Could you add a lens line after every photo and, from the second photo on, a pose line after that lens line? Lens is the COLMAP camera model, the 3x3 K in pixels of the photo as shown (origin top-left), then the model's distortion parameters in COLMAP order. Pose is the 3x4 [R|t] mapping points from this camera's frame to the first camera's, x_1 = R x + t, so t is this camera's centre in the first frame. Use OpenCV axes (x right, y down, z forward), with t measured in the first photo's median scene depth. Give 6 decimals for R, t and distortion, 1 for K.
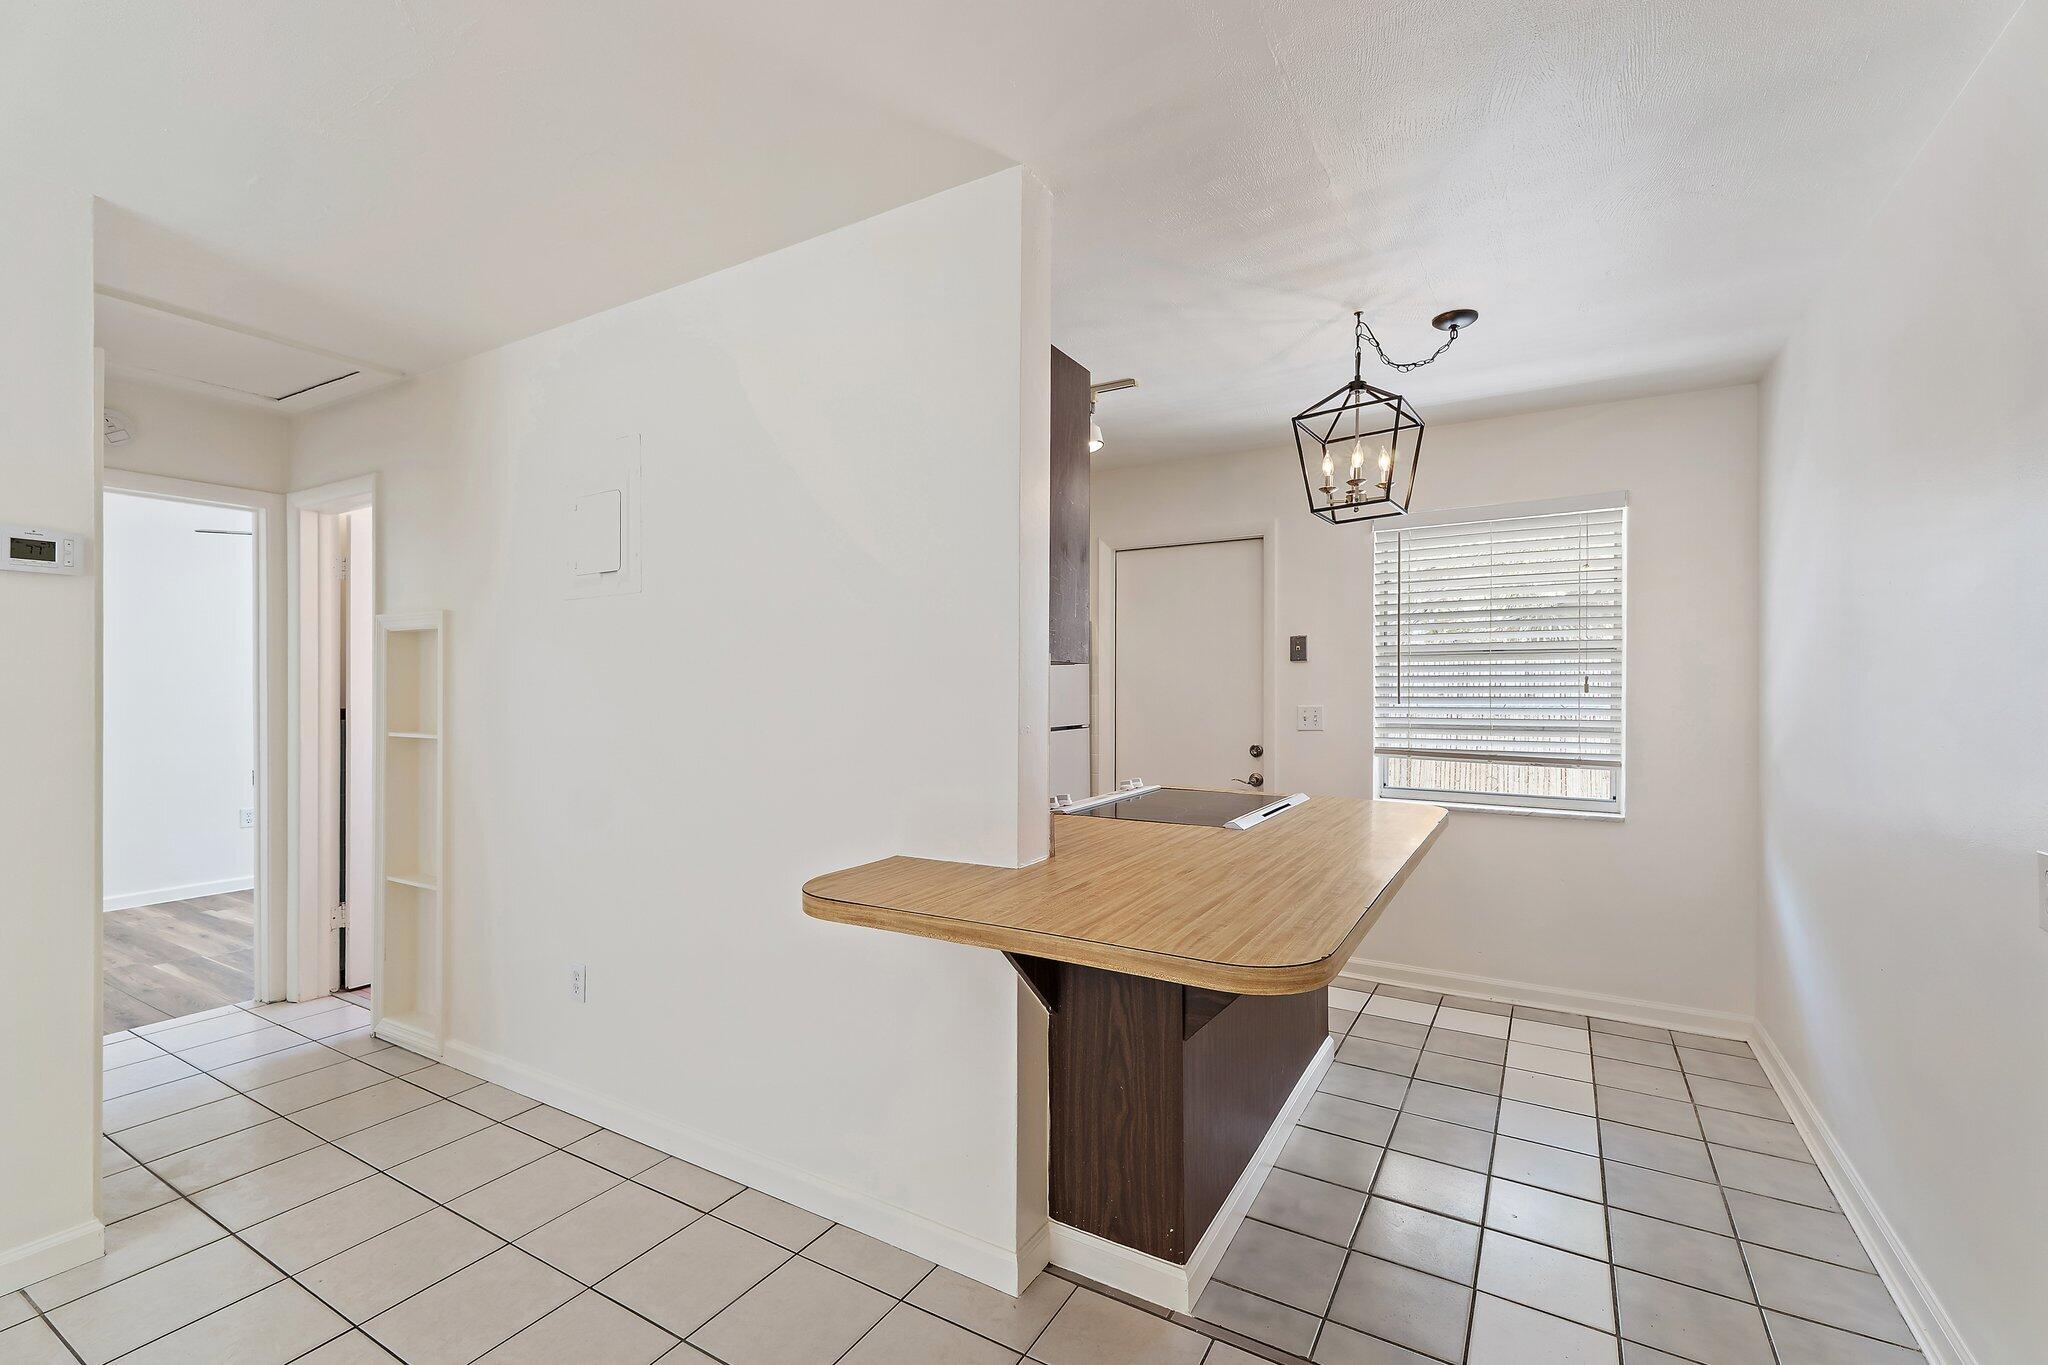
lens RADIAL K [[920.3, 0, 1043.5], [0, 920.3, 691.4], [0, 0, 1]] dist [0.009229, -0.000196]
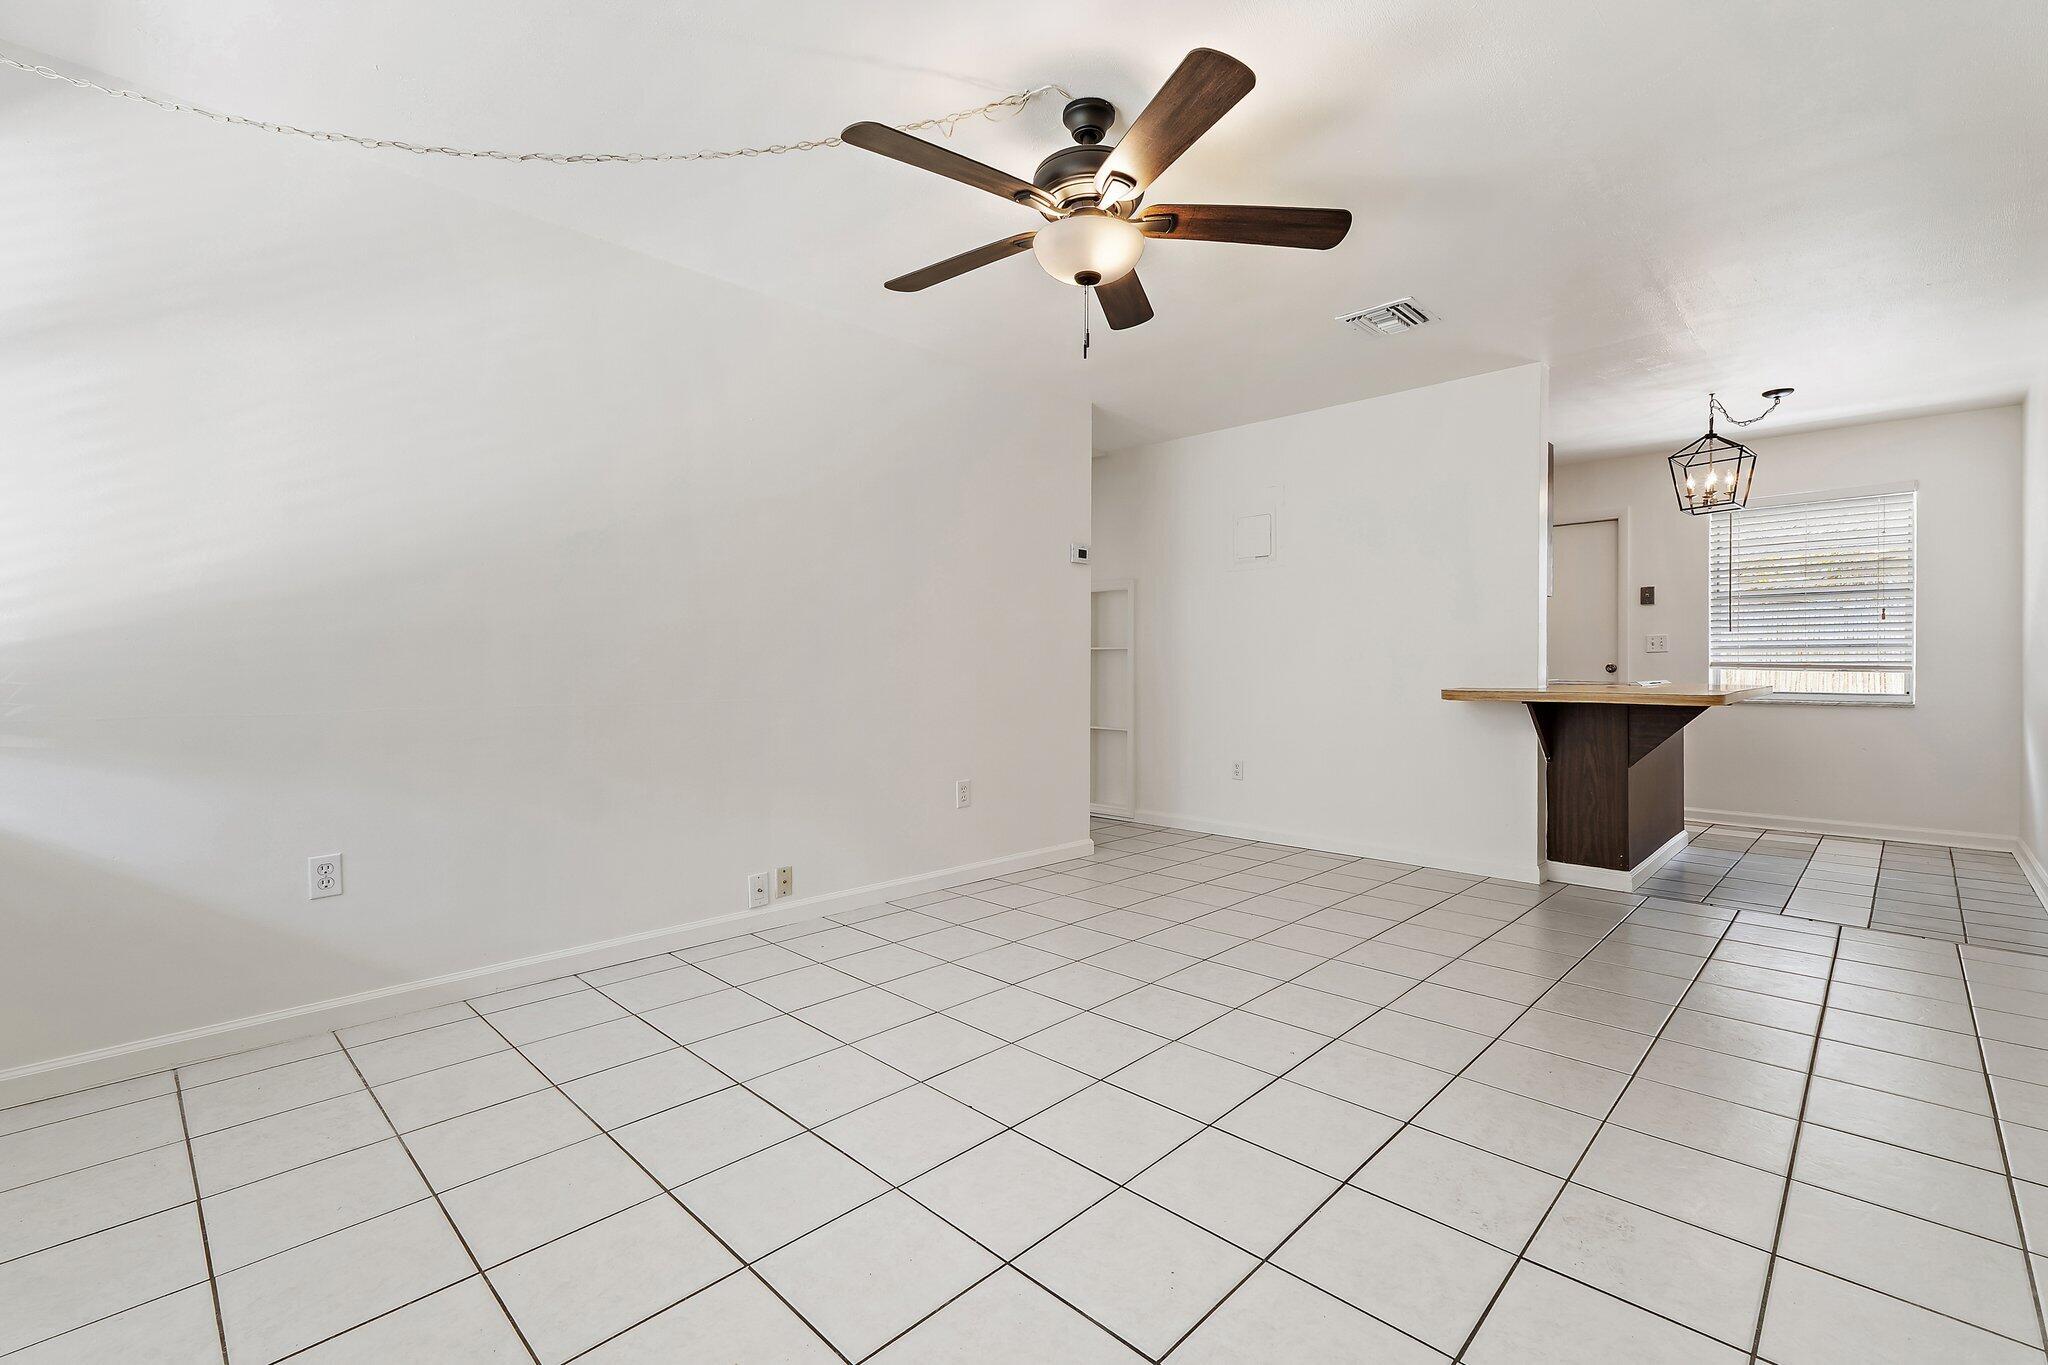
lens RADIAL K [[904.6, 0, 1013.7], [0, 904.6, 666.5], [0, 0, 1]] dist [0.000323, -0.000011]
pose [[0.962344, 0.001295, -0.271830, -0.370333], [-0.001066, 0.999999, 0.000991, 0.081165], [0.271831, -0.000664, 0.962345, -0.801913]]
